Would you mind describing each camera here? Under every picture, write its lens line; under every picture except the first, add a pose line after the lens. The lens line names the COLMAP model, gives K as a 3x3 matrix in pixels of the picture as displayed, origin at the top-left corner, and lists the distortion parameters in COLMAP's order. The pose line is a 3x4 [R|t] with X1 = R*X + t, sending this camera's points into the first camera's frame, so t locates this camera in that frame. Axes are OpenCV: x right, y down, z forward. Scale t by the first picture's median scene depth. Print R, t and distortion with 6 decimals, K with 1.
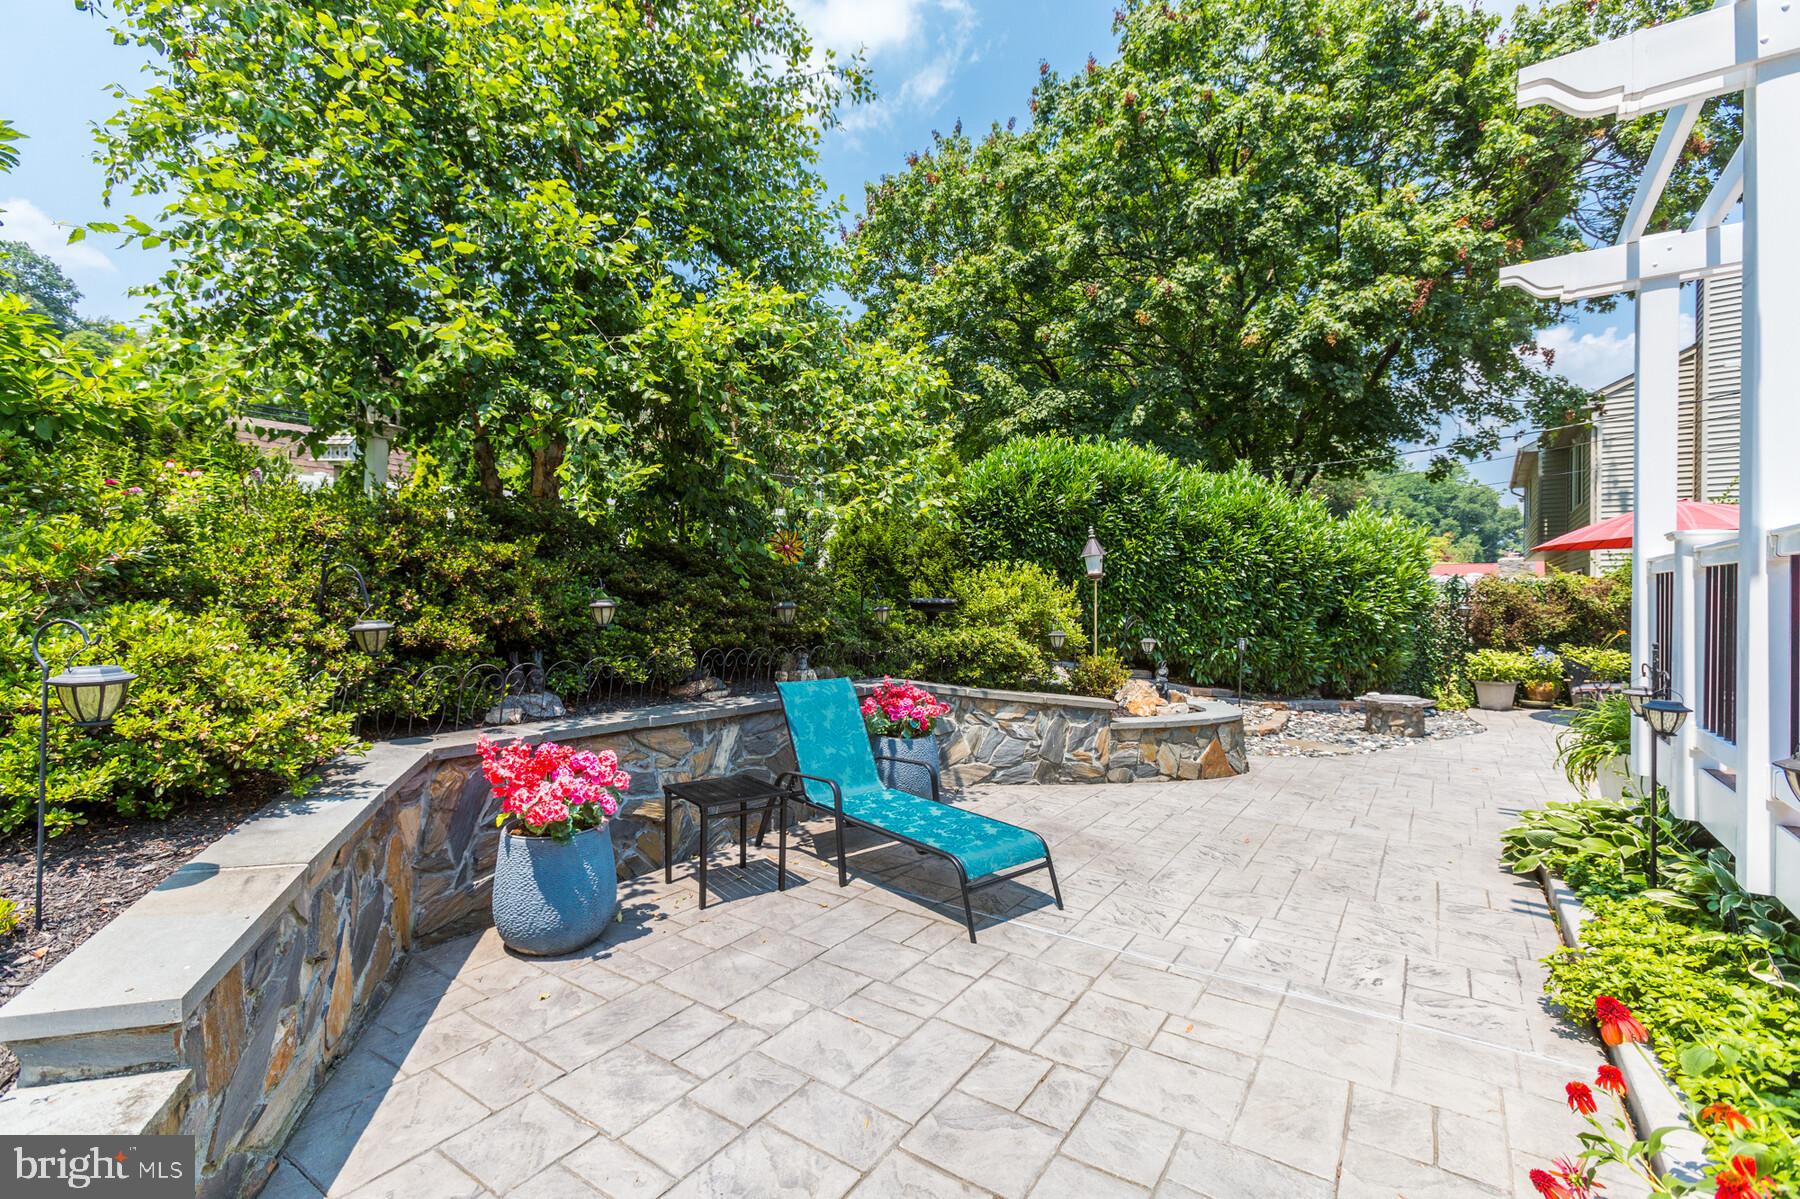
lens RADIAL K [[802.2, 0, 941.0], [0, 802.2, 602.0], [0, 0, 1]] dist [0.000643, 0.000024]
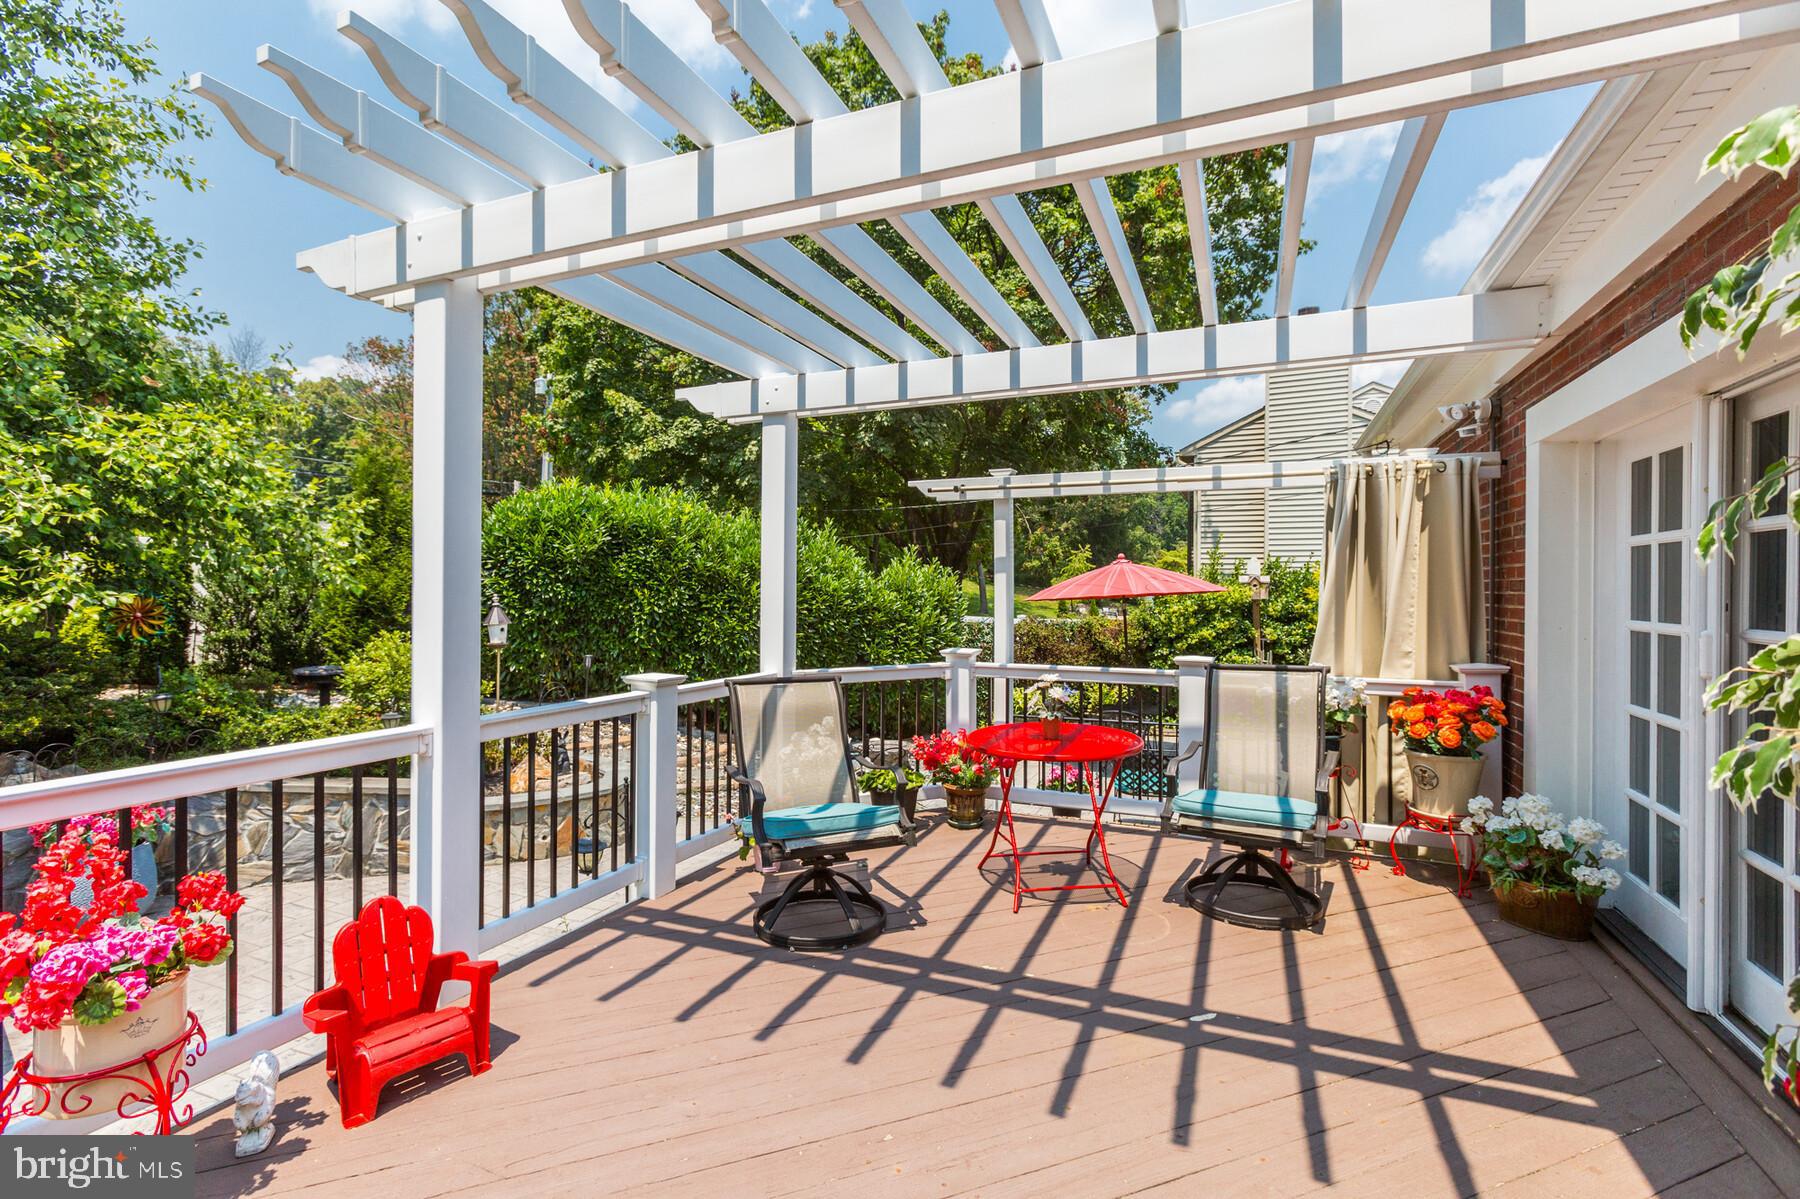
lens RADIAL K [[798.0, 0, 948.1], [0, 798.0, 594.8], [0, 0, 1]] dist [-0.034903, 0.000076]
pose [[0.976157, 0.002658, 0.217049, 0.539453], [-0.001617, 0.999986, -0.004970, -0.093630], [-0.217060, 0.004501, 0.976148, -0.060814]]
